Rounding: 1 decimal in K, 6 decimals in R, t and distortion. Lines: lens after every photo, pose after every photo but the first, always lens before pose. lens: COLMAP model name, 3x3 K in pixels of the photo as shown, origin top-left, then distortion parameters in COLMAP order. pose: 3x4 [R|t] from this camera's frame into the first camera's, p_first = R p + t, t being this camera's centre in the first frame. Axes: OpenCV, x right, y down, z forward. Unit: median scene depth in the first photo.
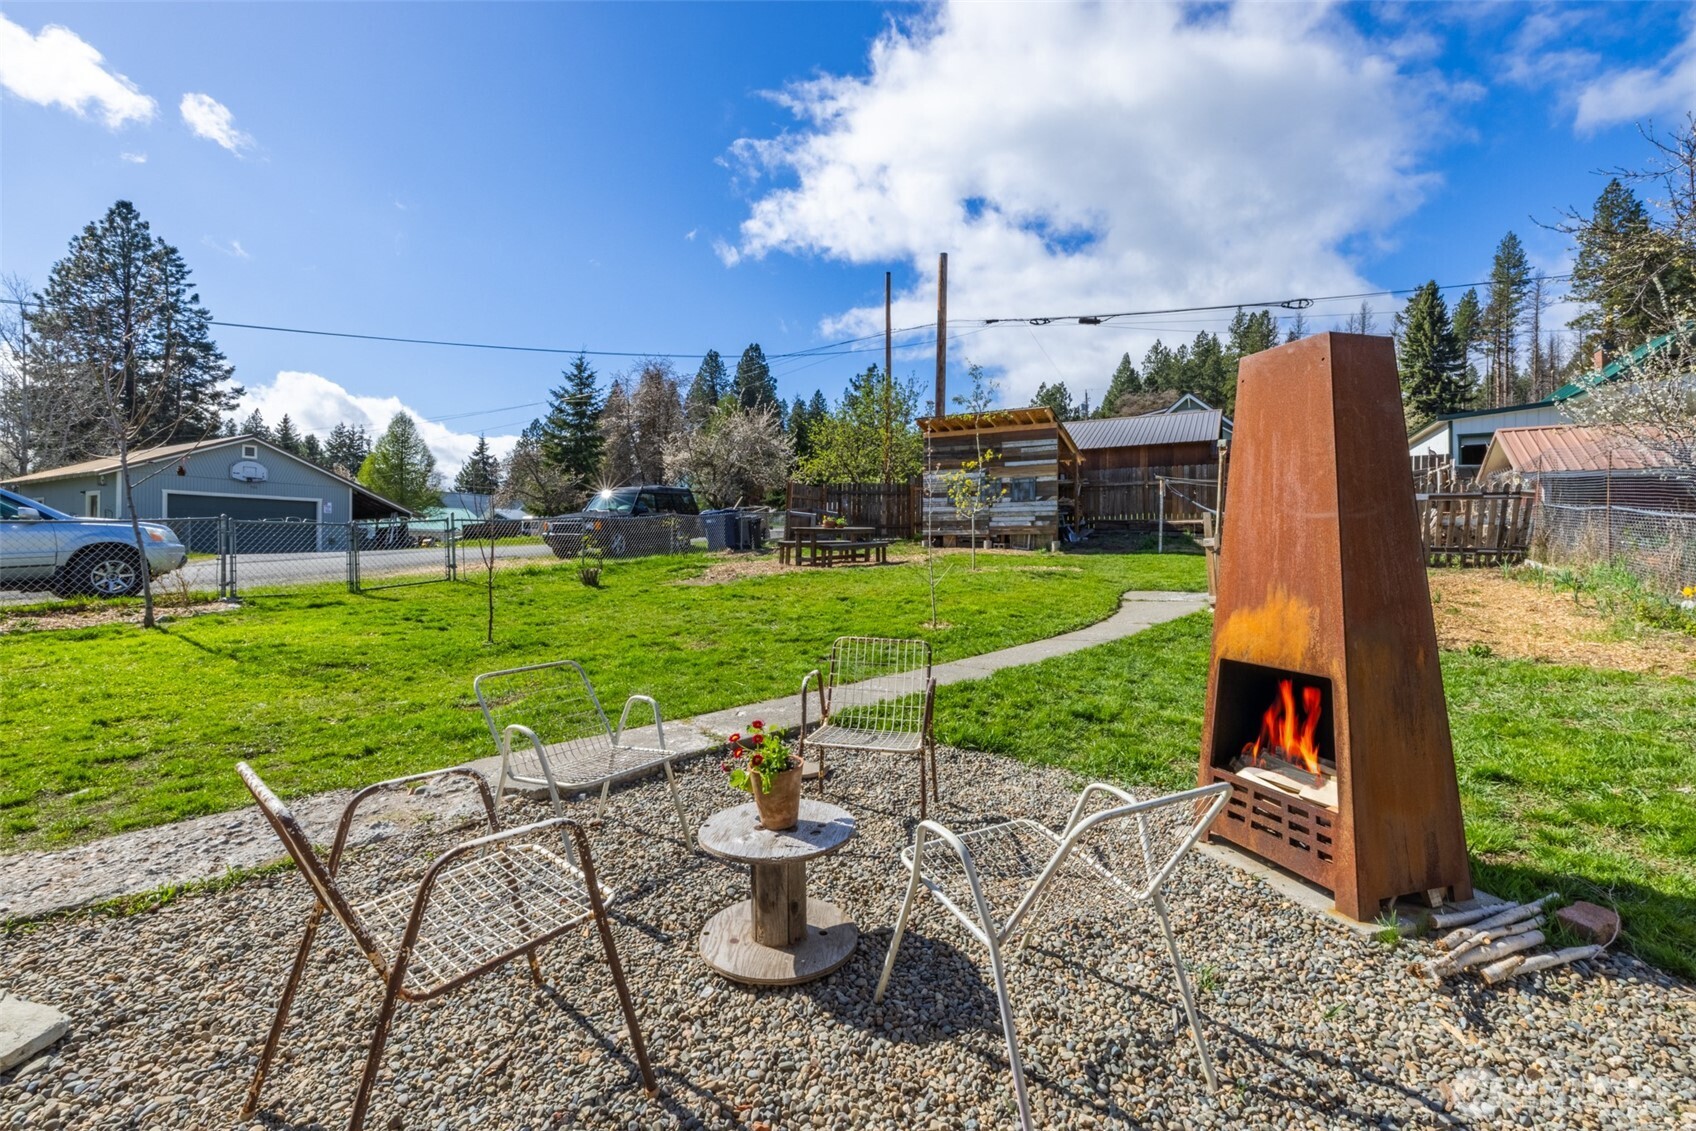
lens RADIAL K [[702.9, 0, 848.0], [0, 702.9, 565.5], [0, 0, 1]] dist [-0.001306, -0.000070]
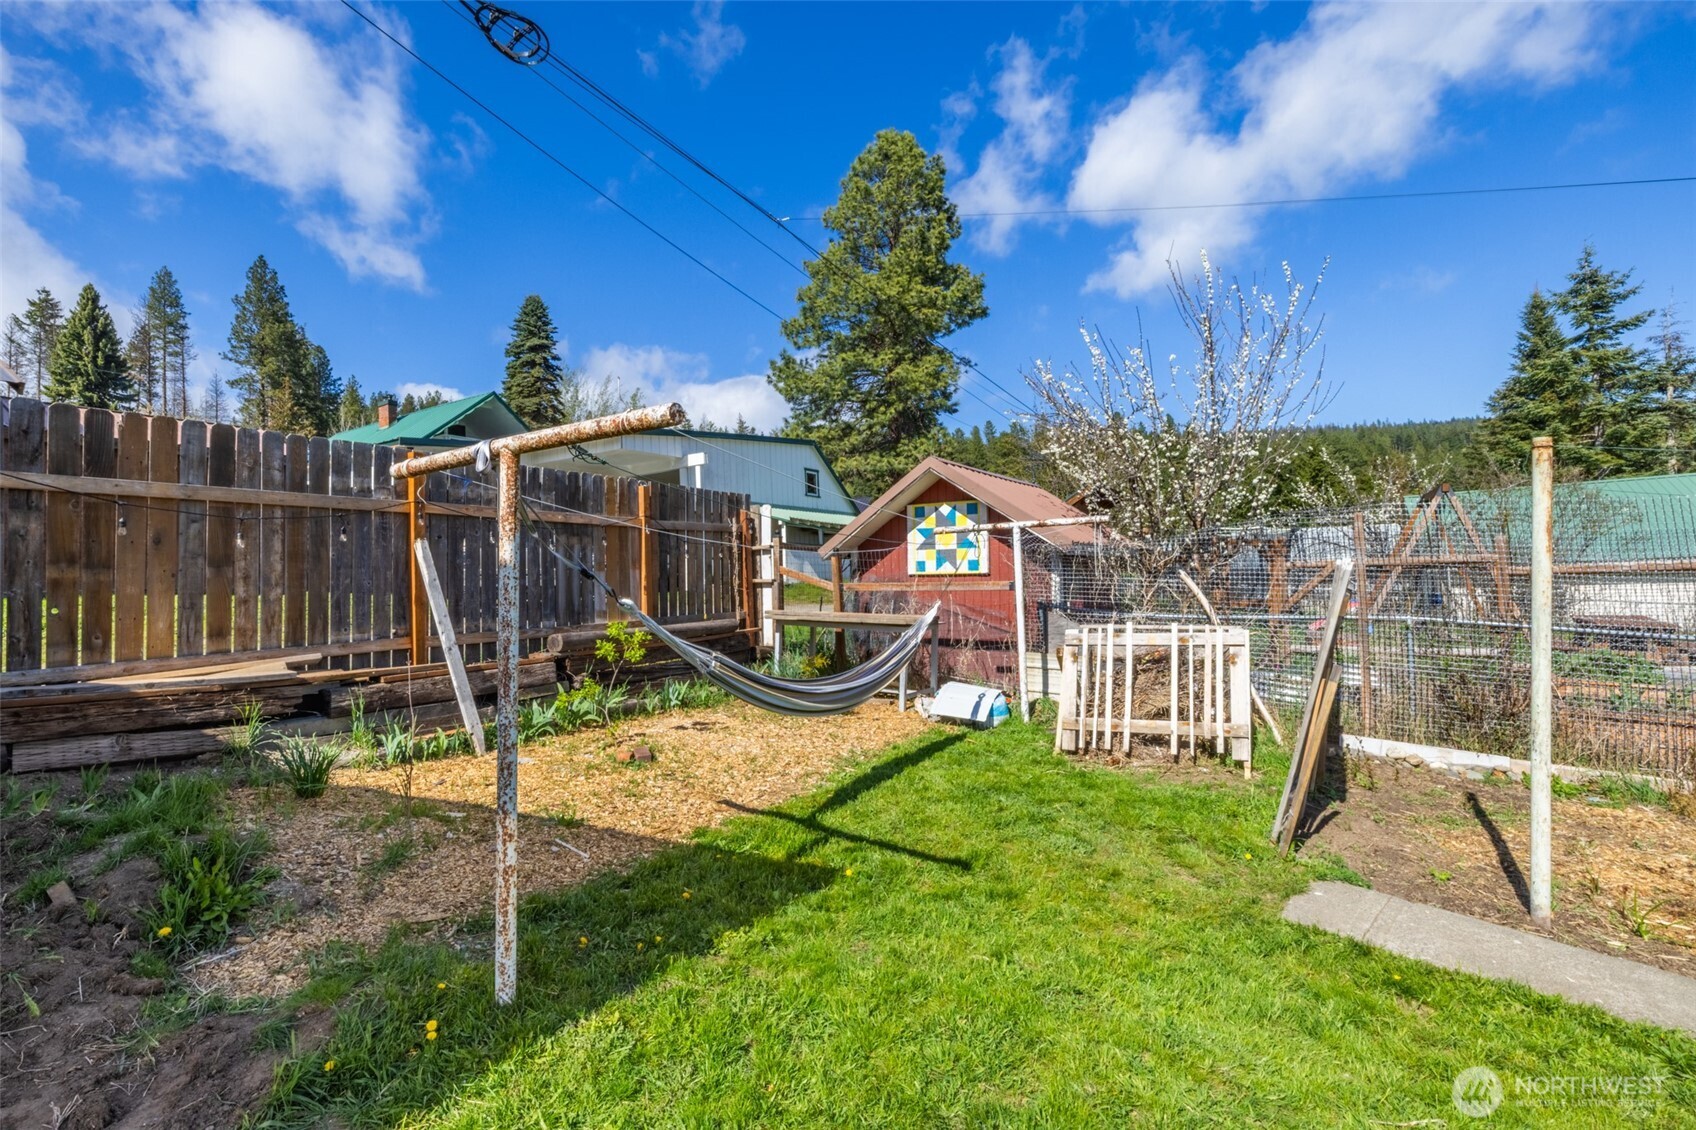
lens RADIAL K [[763.7, 0, 797.7], [0, 763.7, 554.5], [0, 0, 1]] dist [0.000864, -0.000168]
pose [[0.088994, 0.031374, 0.995538, 0.253620], [0.064103, 0.997251, -0.037158, -0.077996], [-0.993967, 0.067124, 0.086738, 0.786714]]
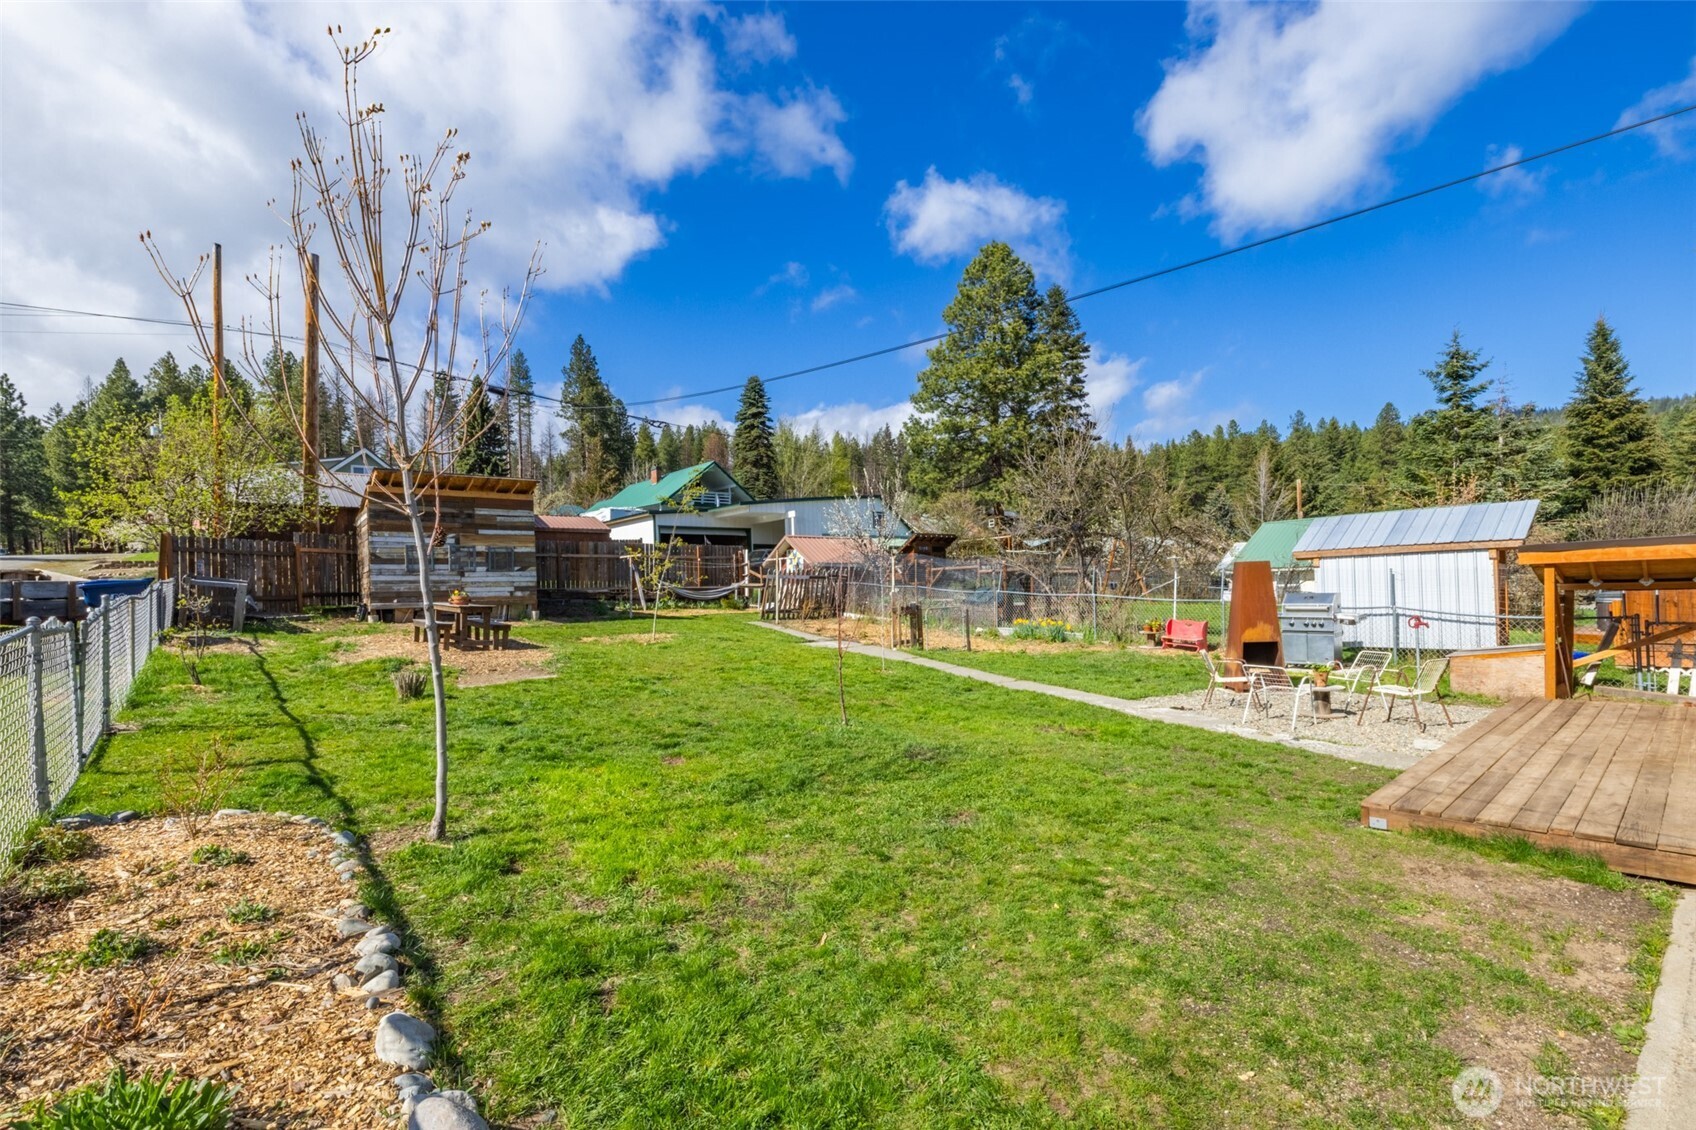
lens RADIAL K [[736.8, 0, 842.6], [0, 736.8, 588.3], [0, 0, 1]] dist [-0.000968, -0.000161]
pose [[0.352387, -0.006021, 0.935835, -0.505047], [0.055854, 0.998332, -0.014609, -0.025202], [-0.934186, 0.057418, 0.352135, 0.192354]]
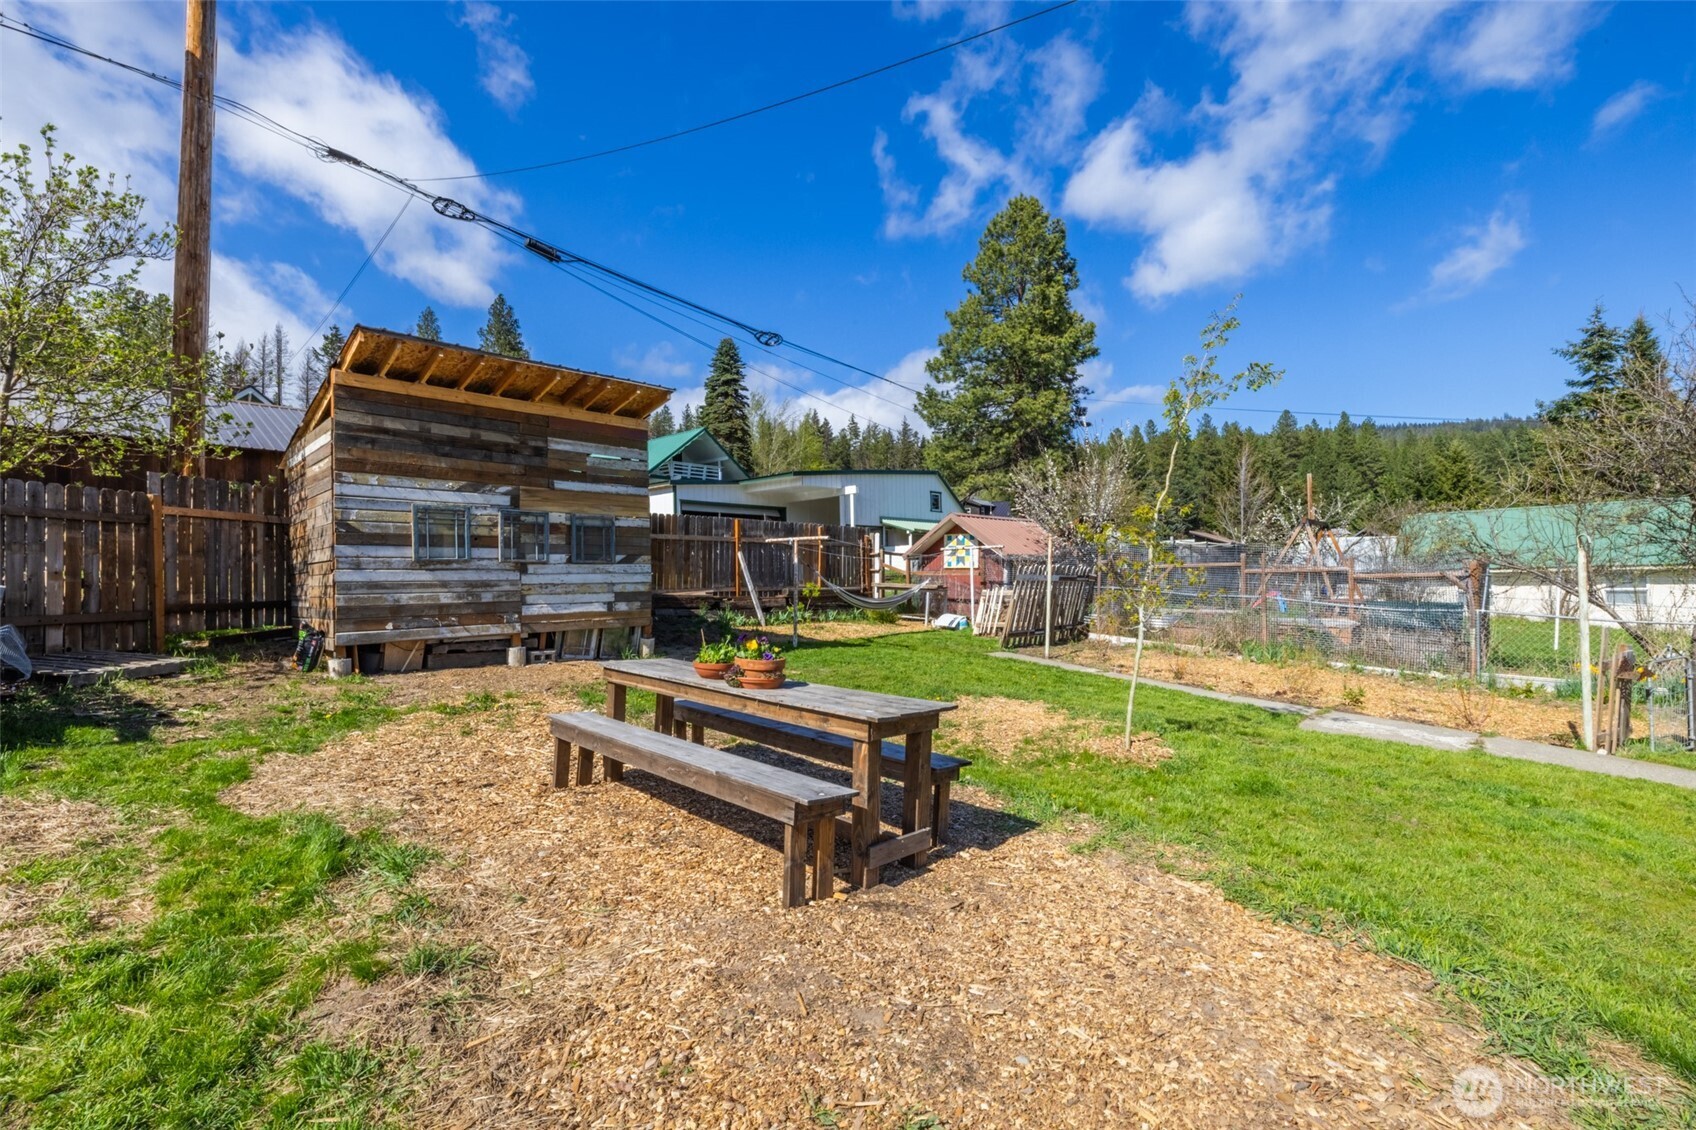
lens RADIAL K [[737.1, 0, 848.0], [0, 737.1, 565.0], [0, 0, 1]] dist [-0.001171, -0.000044]
pose [[0.233457, 0.013361, 0.972275, -0.203819], [0.043370, 0.998767, -0.024139, -0.065774], [-0.971399, 0.047803, 0.232590, 0.663438]]
